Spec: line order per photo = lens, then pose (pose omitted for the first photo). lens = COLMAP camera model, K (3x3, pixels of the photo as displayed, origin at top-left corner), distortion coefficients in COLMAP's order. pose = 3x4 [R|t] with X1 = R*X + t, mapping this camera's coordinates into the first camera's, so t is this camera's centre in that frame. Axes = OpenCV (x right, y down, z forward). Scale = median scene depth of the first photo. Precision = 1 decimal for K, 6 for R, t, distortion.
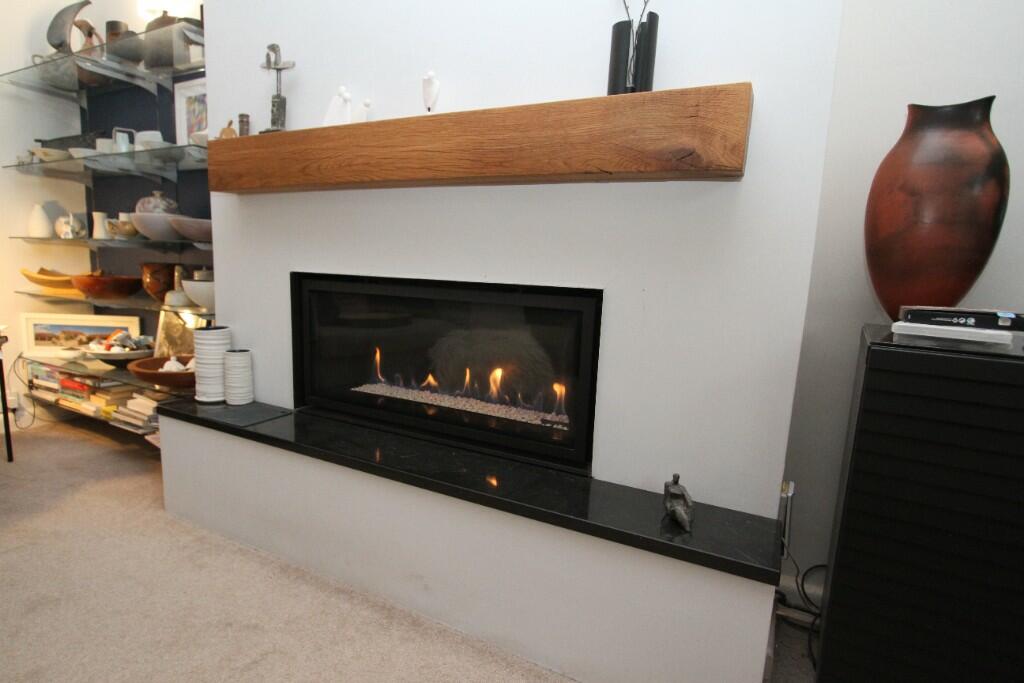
lens RADIAL K [[537.5, 0, 506.9], [0, 537.5, 343.9], [0, 0, 1]] dist [-0.004685, -0.000676]
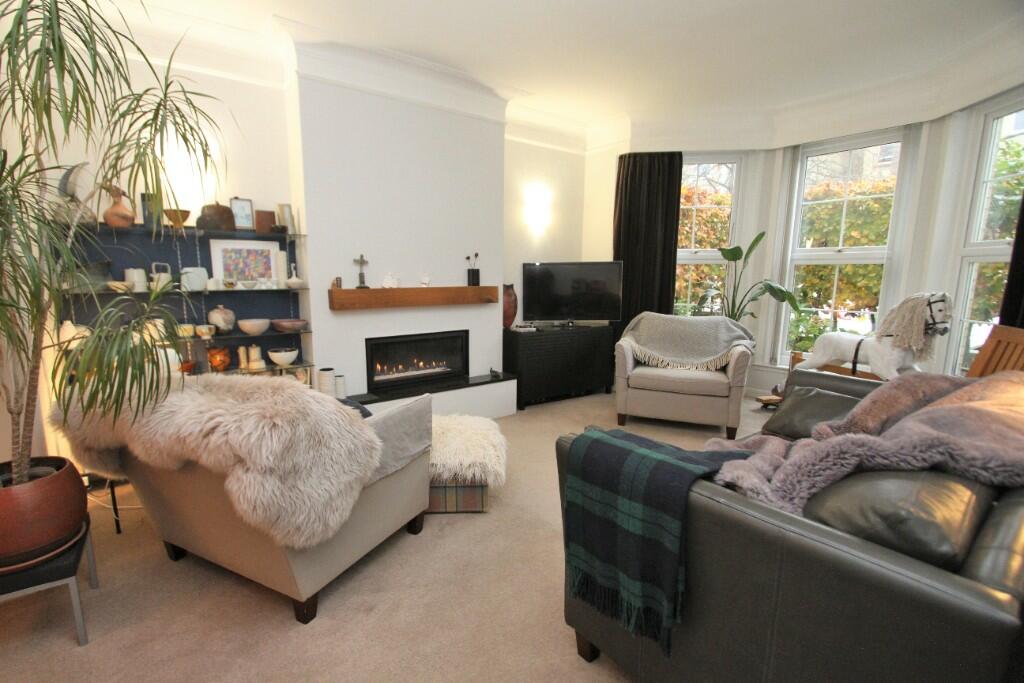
lens RADIAL K [[470.0, 0, 506.0], [0, 470.0, 350.5], [0, 0, 1]] dist [0.004565, 0.001648]
pose [[0.401769, -0.186492, 0.896550, -2.162431], [0.142923, 0.979816, 0.139764, -0.295684], [-0.904519, 0.071985, 0.420314, -0.552111]]
